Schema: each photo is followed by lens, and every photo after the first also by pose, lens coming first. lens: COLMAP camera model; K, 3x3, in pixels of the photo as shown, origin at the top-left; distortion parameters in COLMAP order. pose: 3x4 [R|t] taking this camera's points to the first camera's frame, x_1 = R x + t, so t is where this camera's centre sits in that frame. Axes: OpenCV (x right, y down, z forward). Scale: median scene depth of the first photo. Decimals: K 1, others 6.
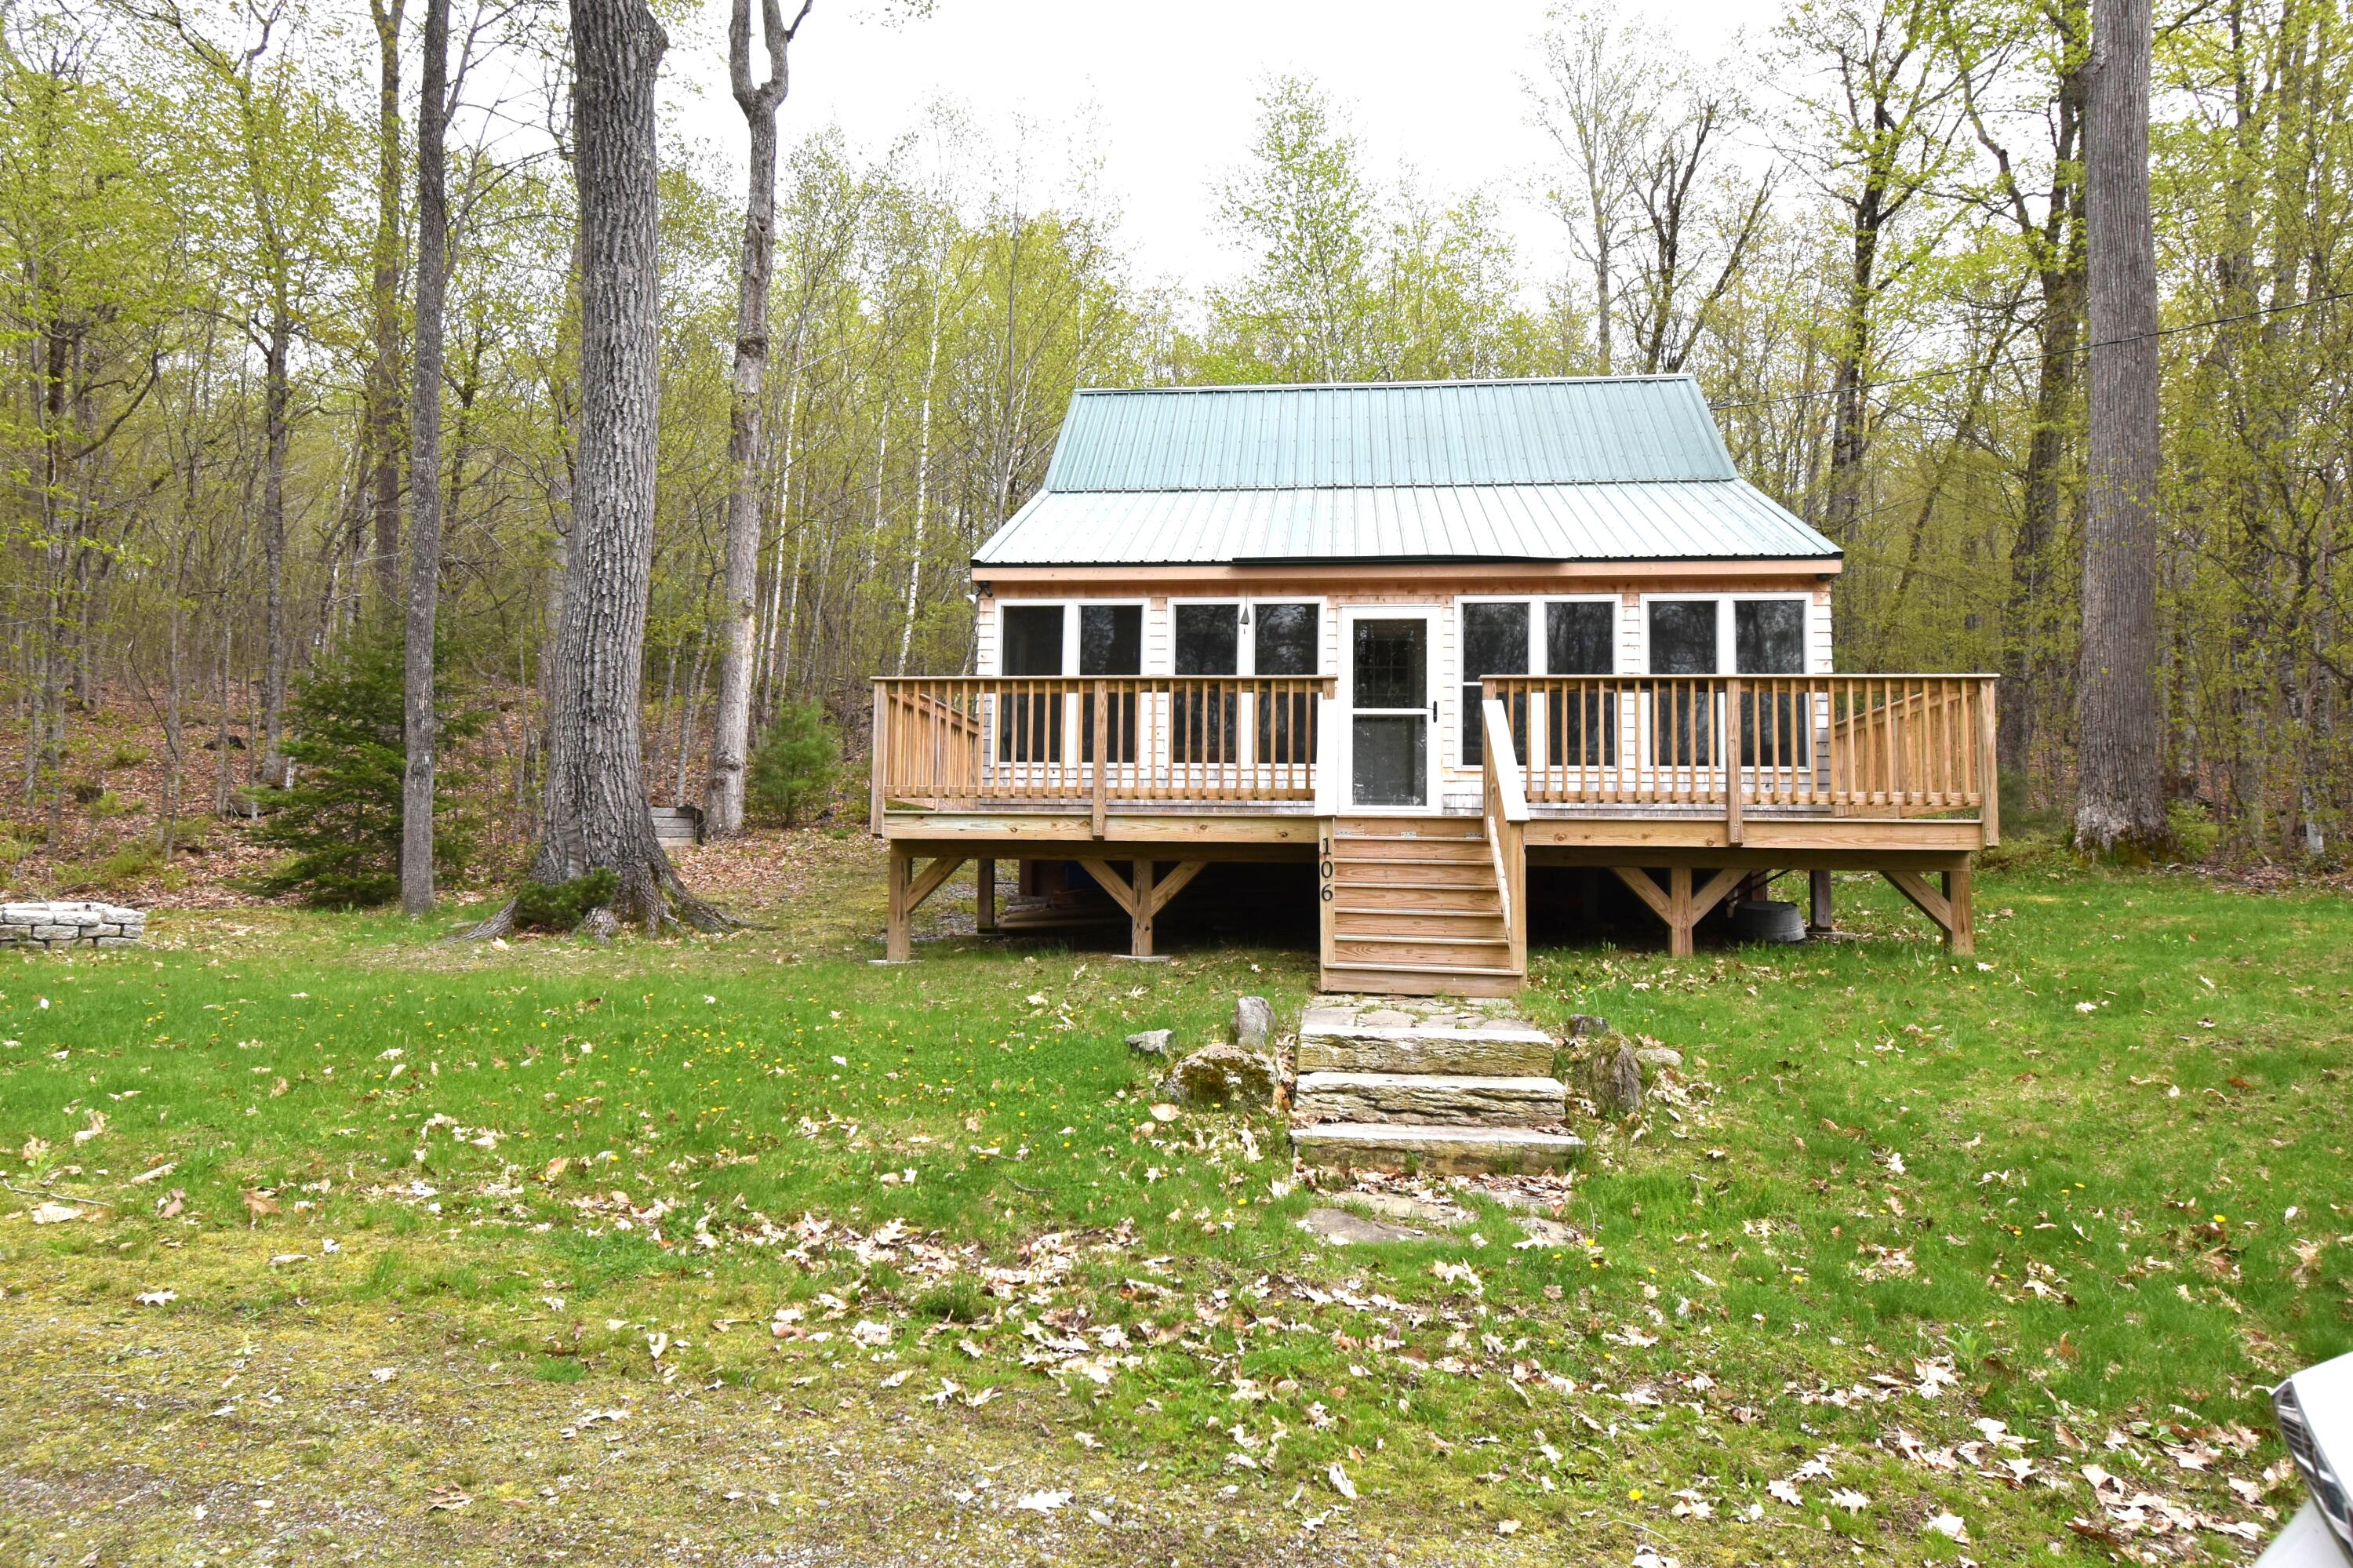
lens RADIAL K [[1405.9, 0, 1176.5], [0, 1405.9, 784.0], [0, 0, 1]] dist [0.002419, -0.014168]
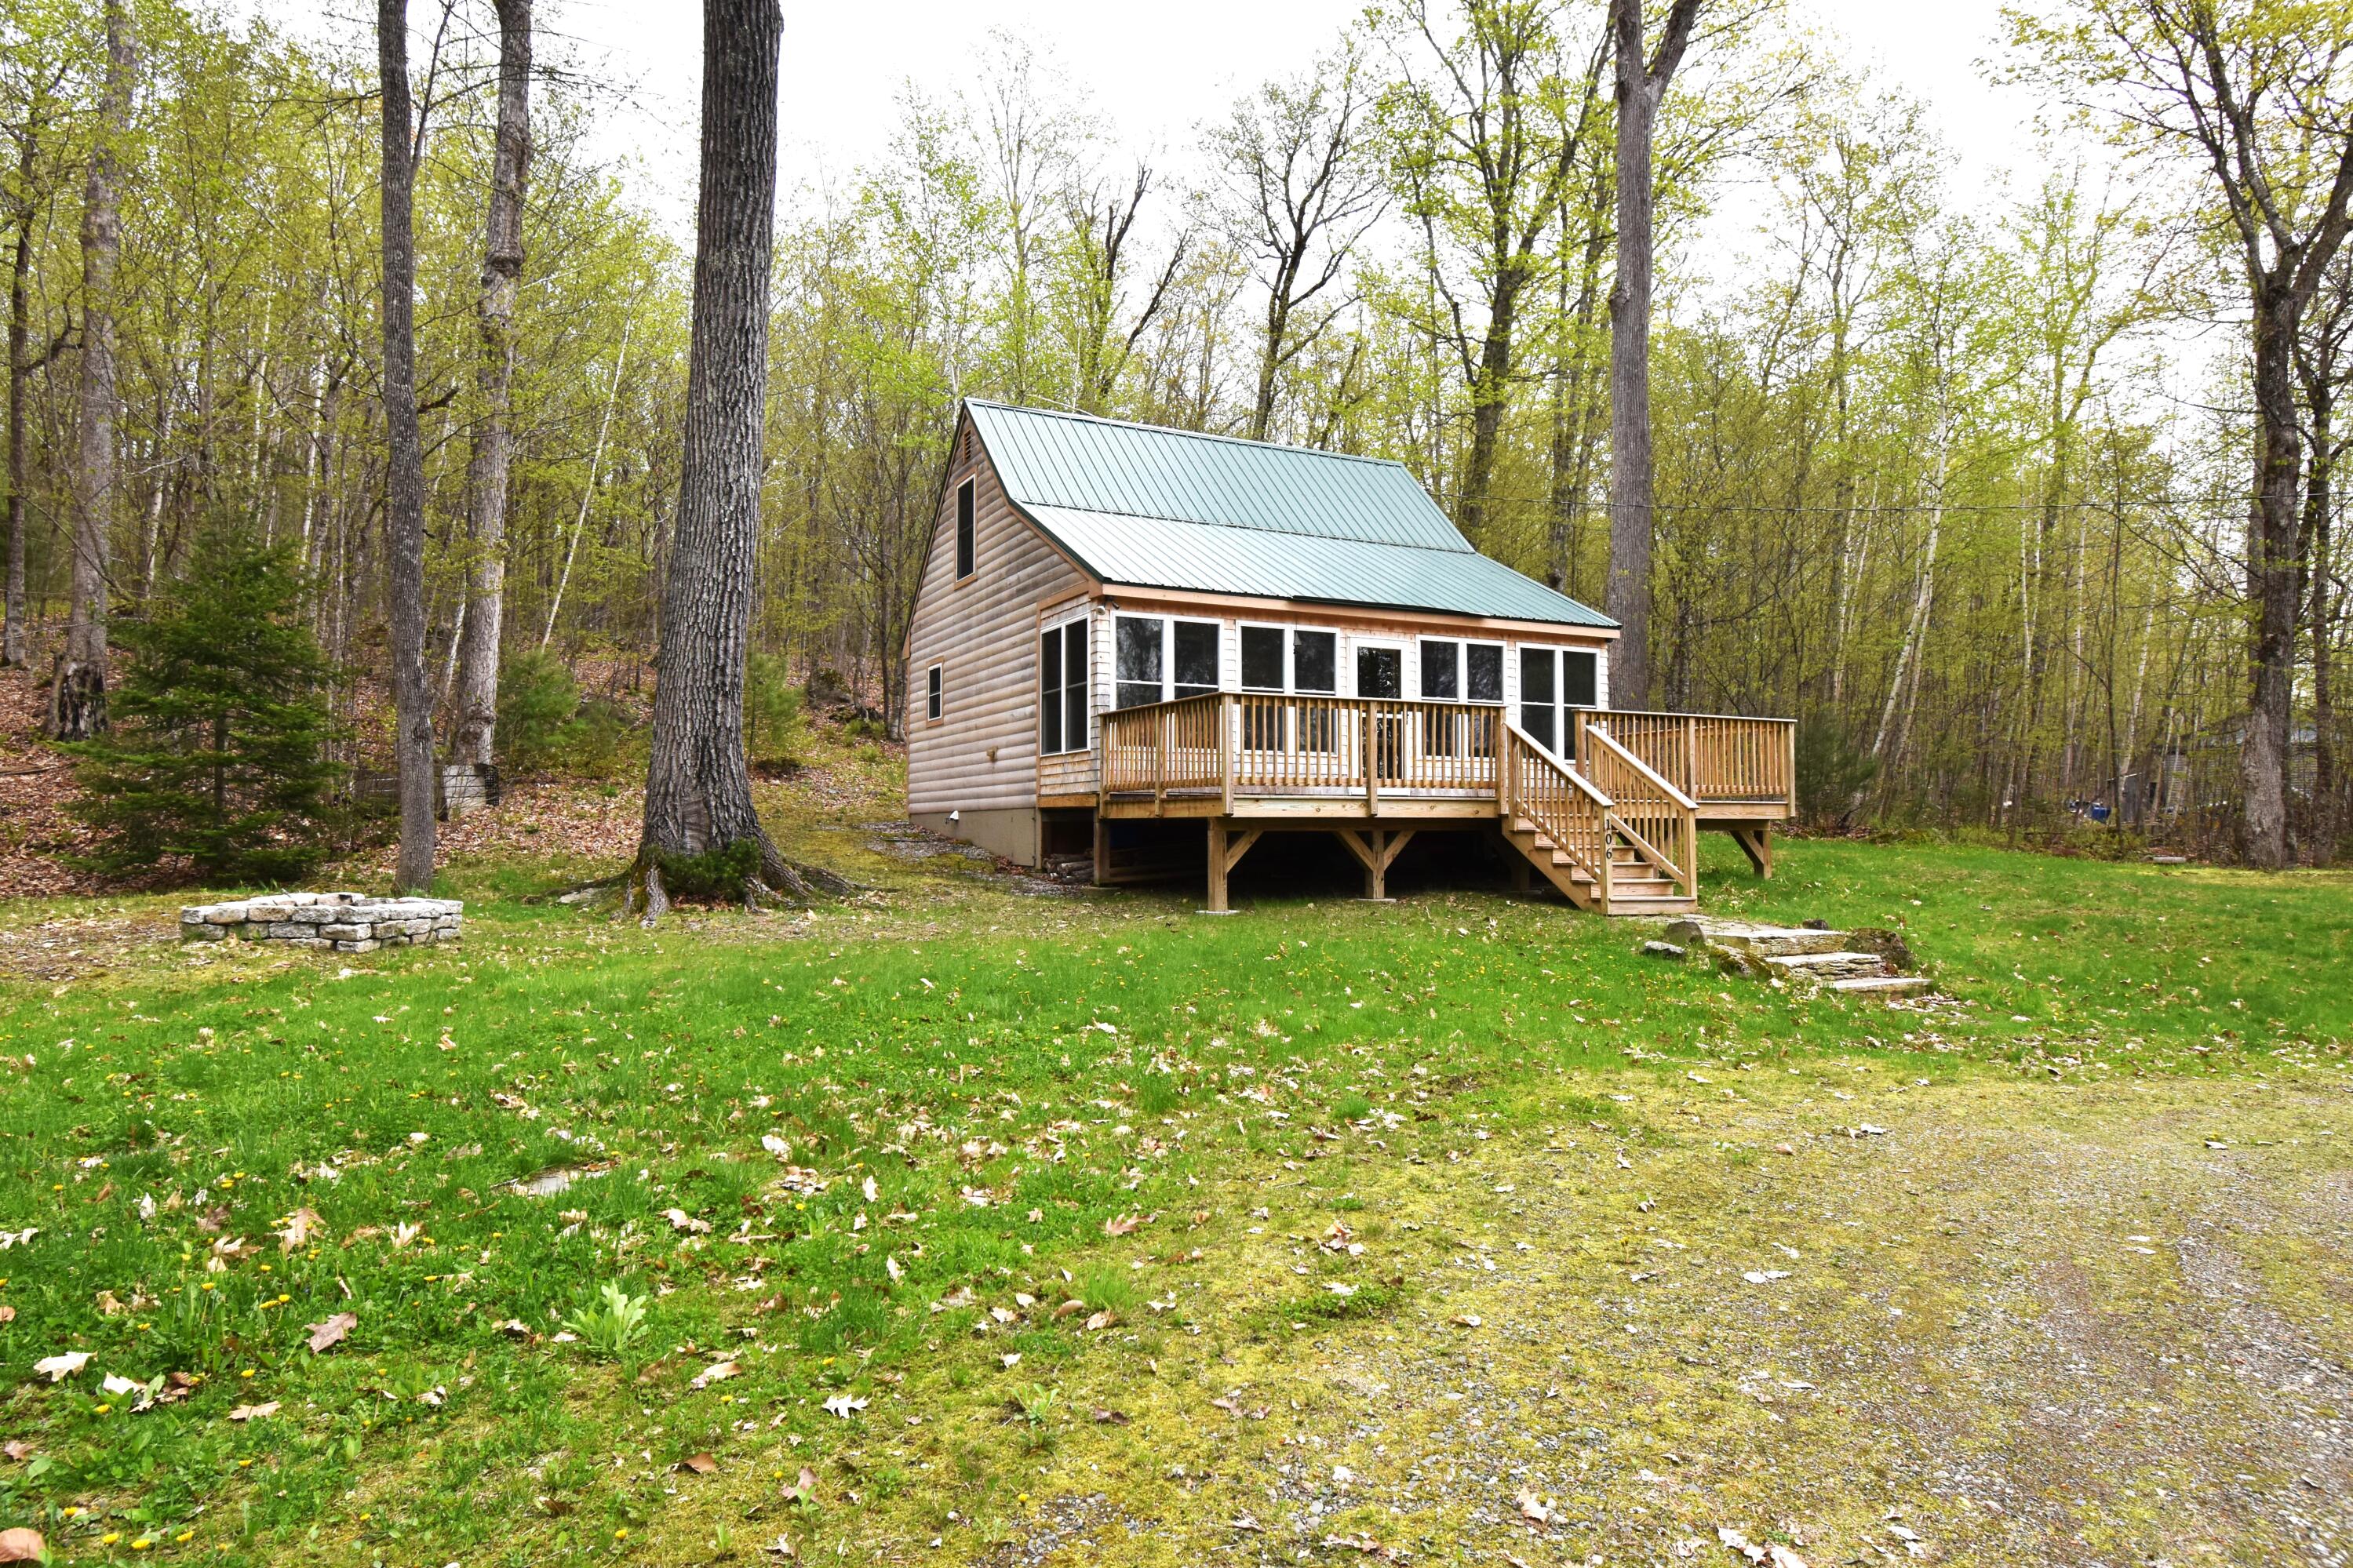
lens RADIAL K [[1365.3, 0, 1174.2], [0, 1365.3, 779.0], [0, 0, 1]] dist [0.016209, -0.029759]
pose [[0.837738, 0.004519, 0.546053, -0.747128], [-0.028547, 0.998961, 0.035529, -0.031218], [-0.545325, -0.045352, 0.836997, -0.015770]]
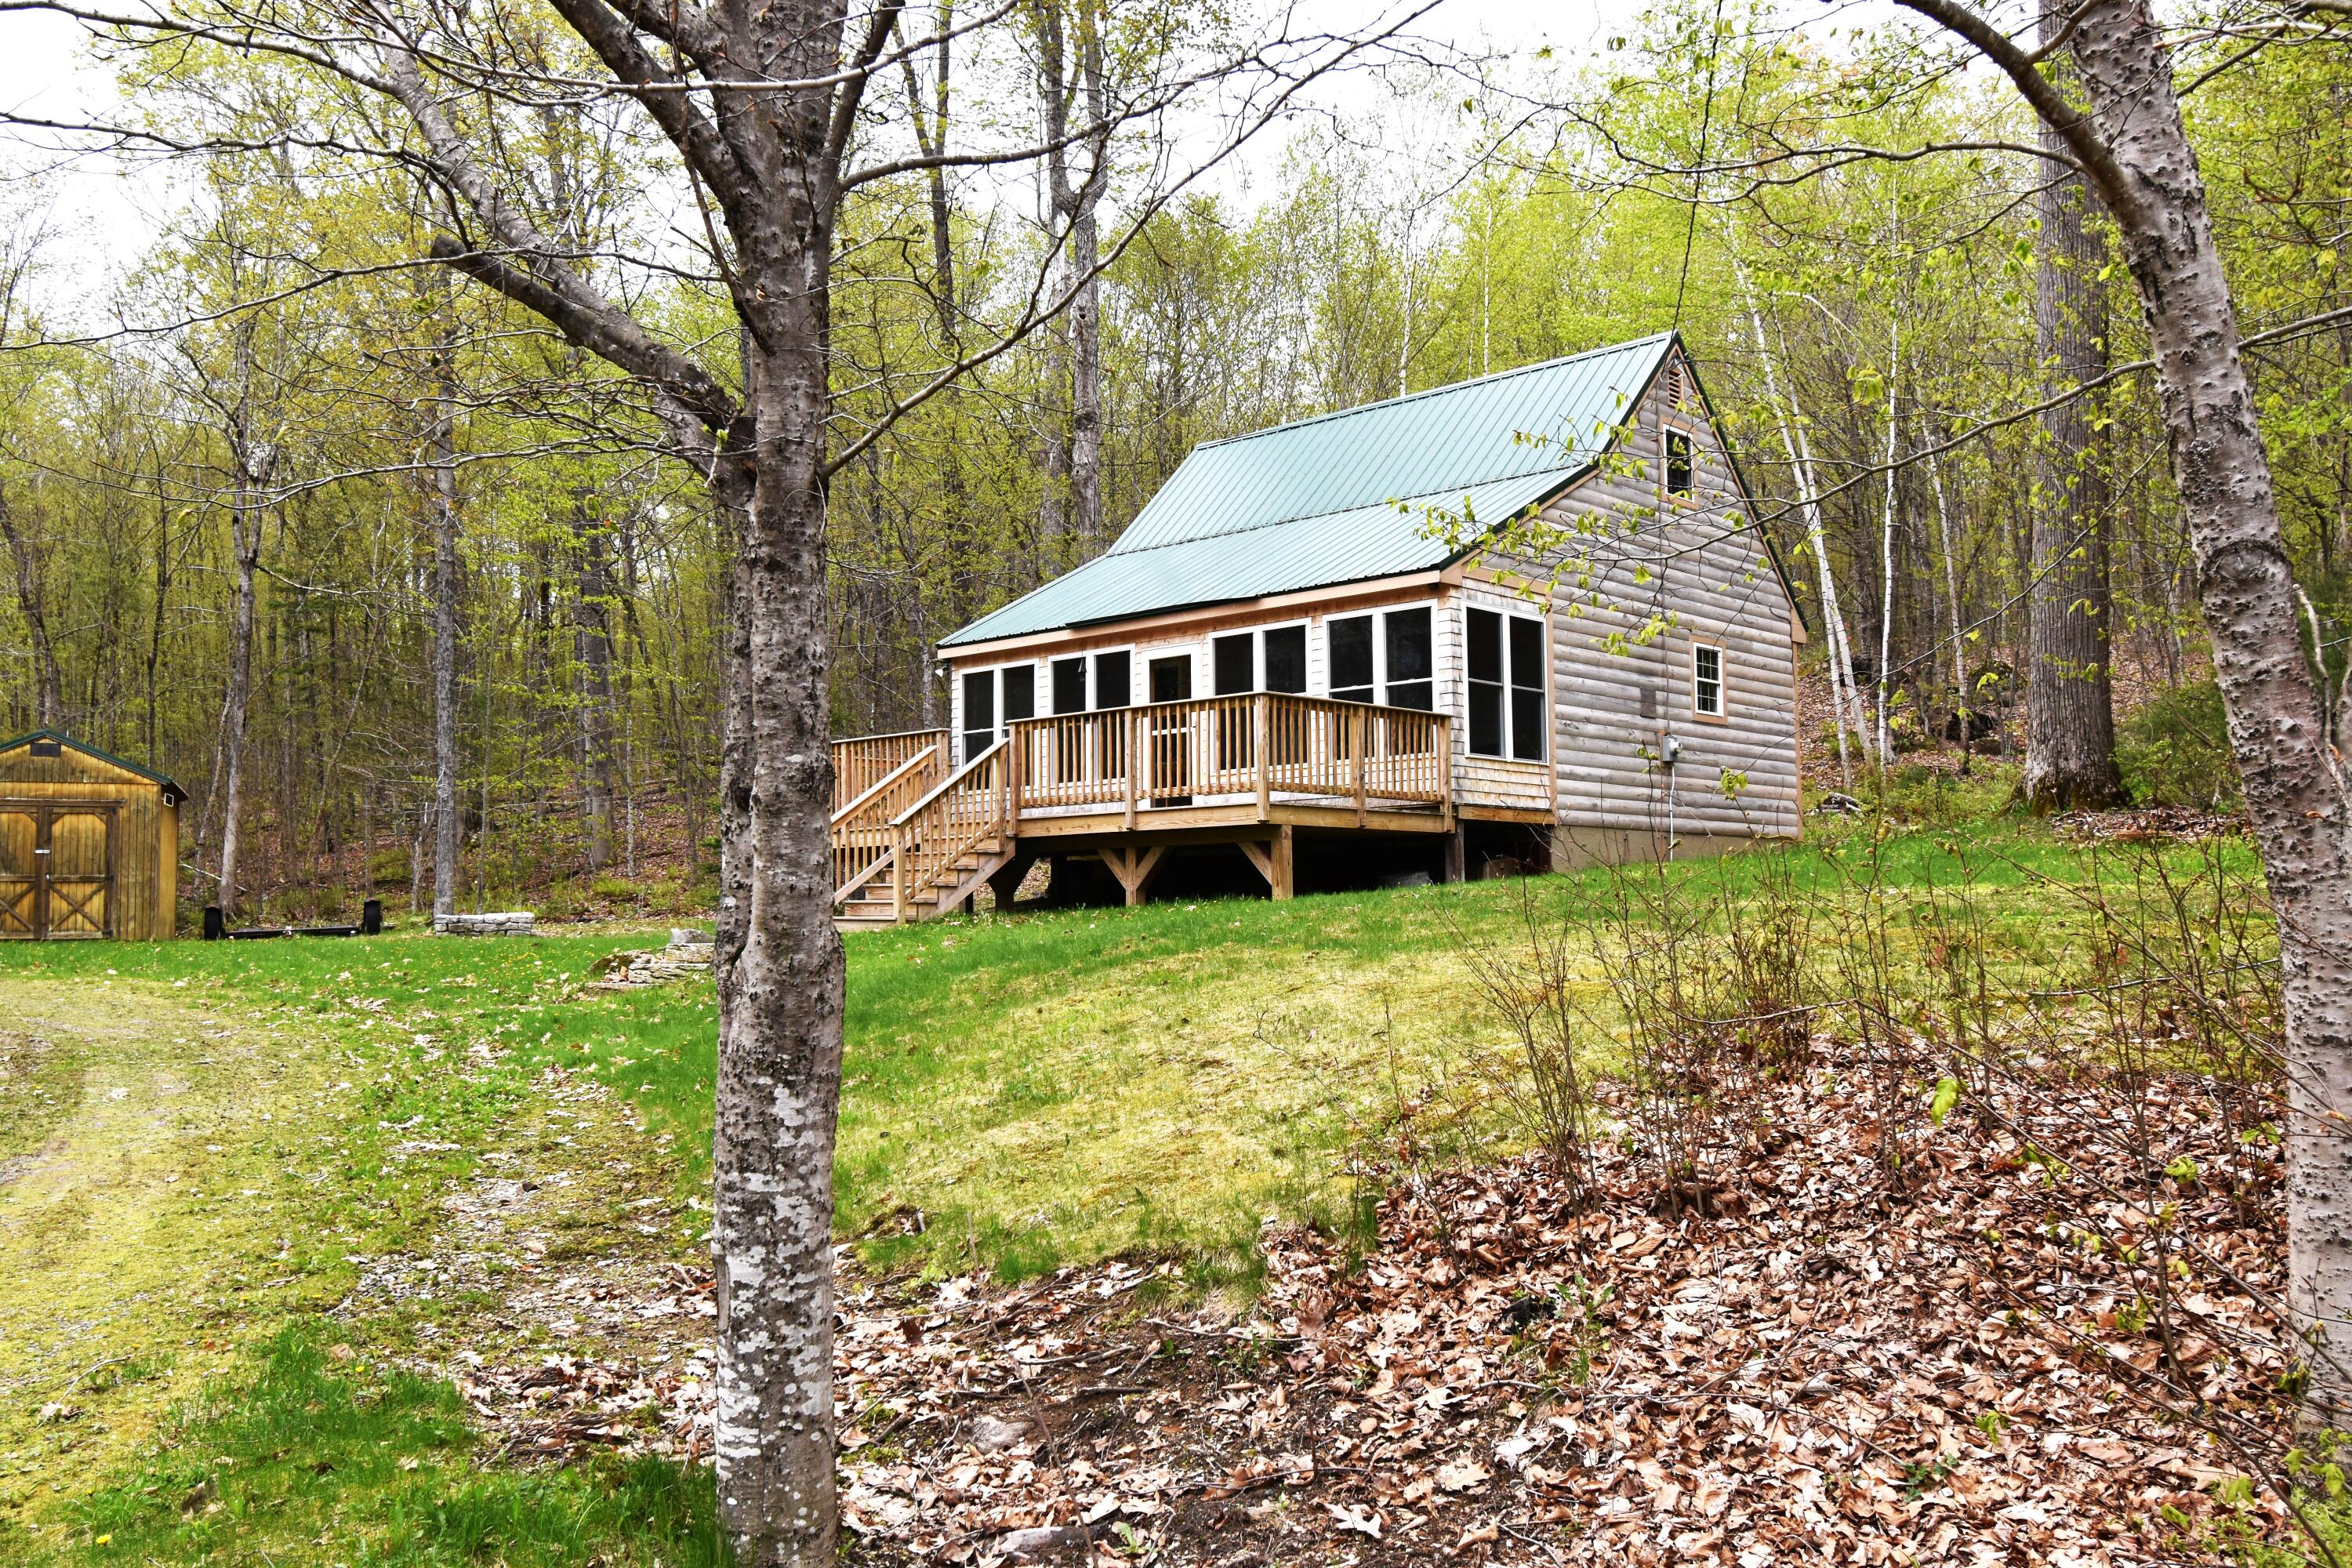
lens RADIAL K [[1941.9, 0, 1176.0], [0, 1941.9, 784.0], [0, 0, 1]] dist [0.002495, -0.019907]
pose [[0.800223, -0.067548, -0.595886, 1.176805], [0.068641, 0.997423, -0.020887, 0.031359], [0.595761, -0.024188, 0.802797, -0.382721]]
